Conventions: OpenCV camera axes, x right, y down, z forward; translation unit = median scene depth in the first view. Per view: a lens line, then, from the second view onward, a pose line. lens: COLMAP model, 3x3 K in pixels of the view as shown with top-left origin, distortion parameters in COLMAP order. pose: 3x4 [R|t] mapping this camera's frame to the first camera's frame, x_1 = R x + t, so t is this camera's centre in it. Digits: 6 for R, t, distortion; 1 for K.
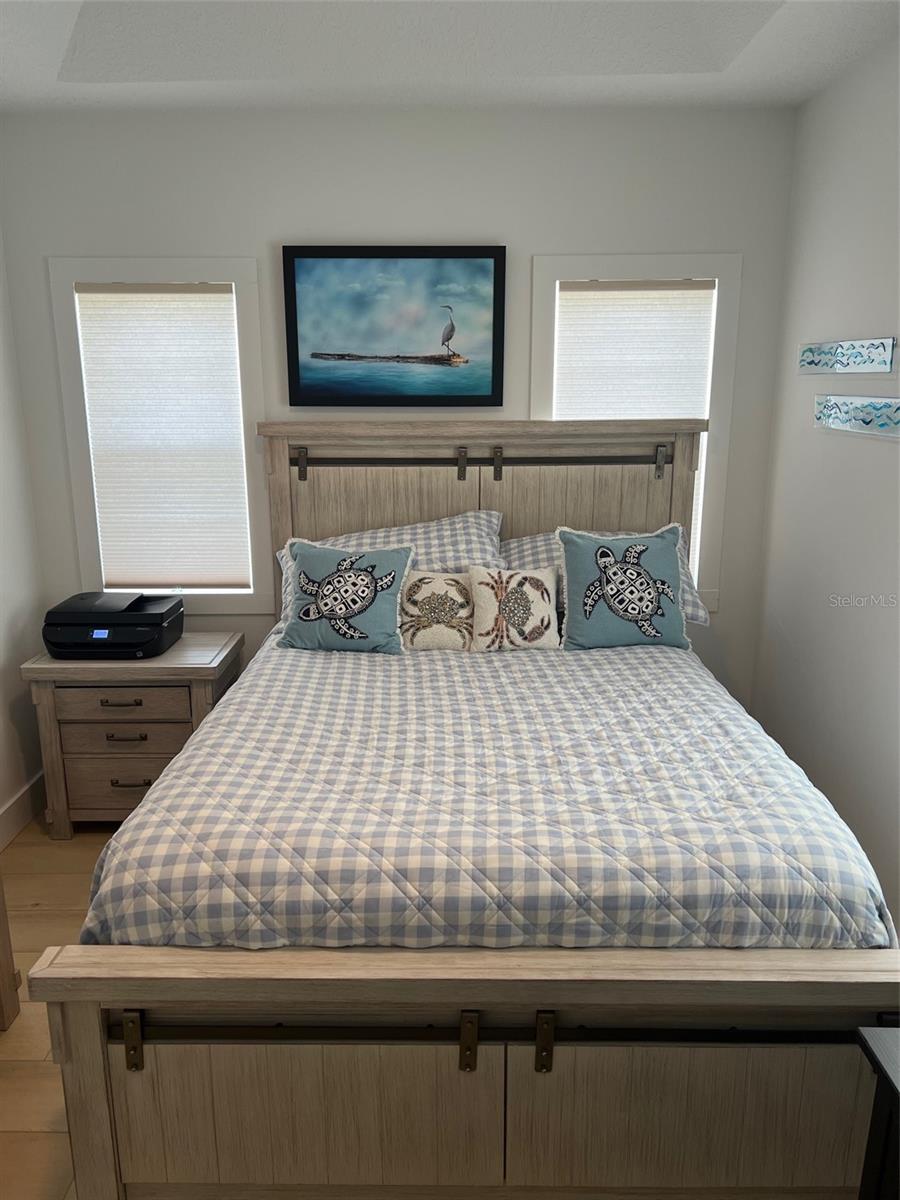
lens RADIAL K [[881.7, 0, 447.7], [0, 881.7, 614.7], [0, 0, 1]] dist [0.064168, -0.081980]
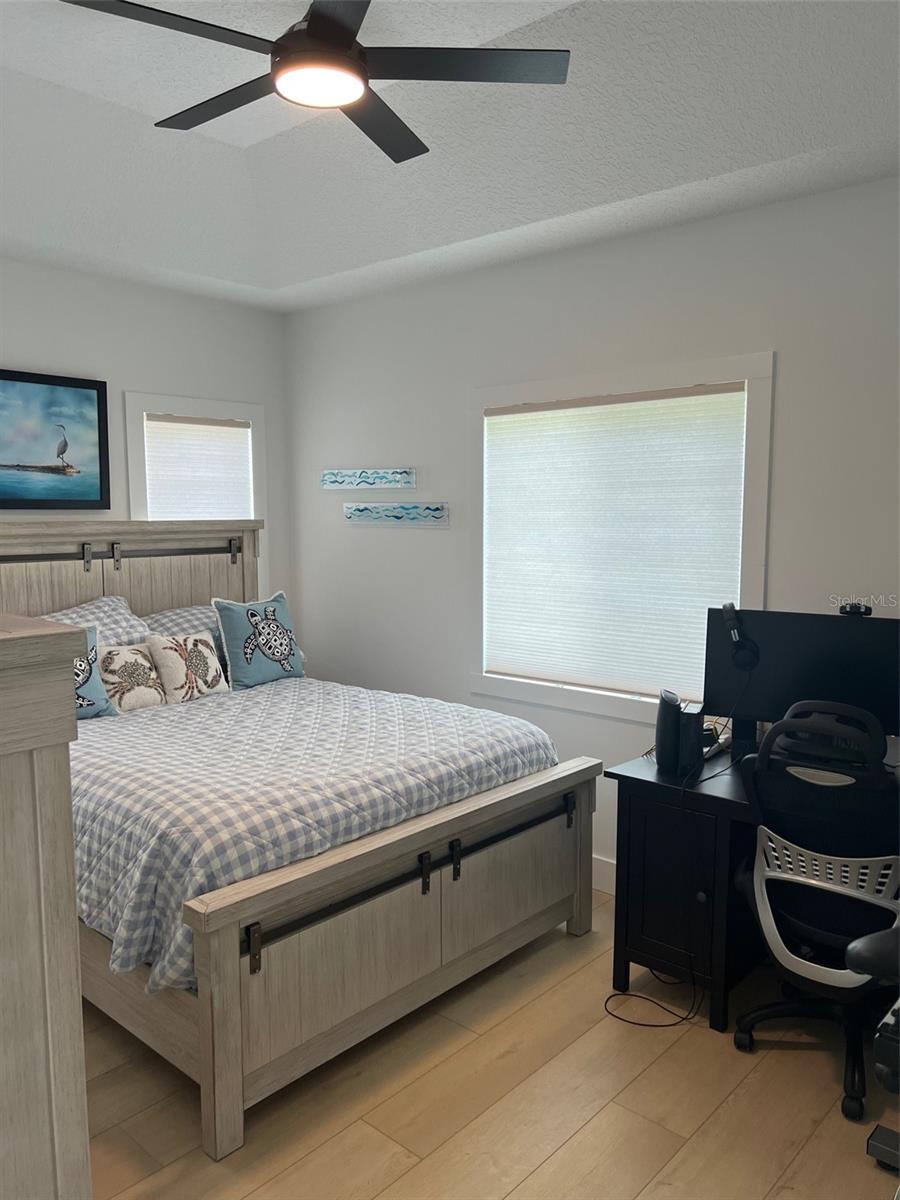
lens RADIAL K [[881.7, 0, 447.7], [0, 881.7, 614.7], [0, 0, 1]] dist [0.064168, -0.081980]
pose [[0.666853, -0.086119, 0.740196, -0.614419], [0.183504, 0.981690, -0.051106, 0.054025], [-0.722242, 0.169909, 0.670446, -0.117333]]
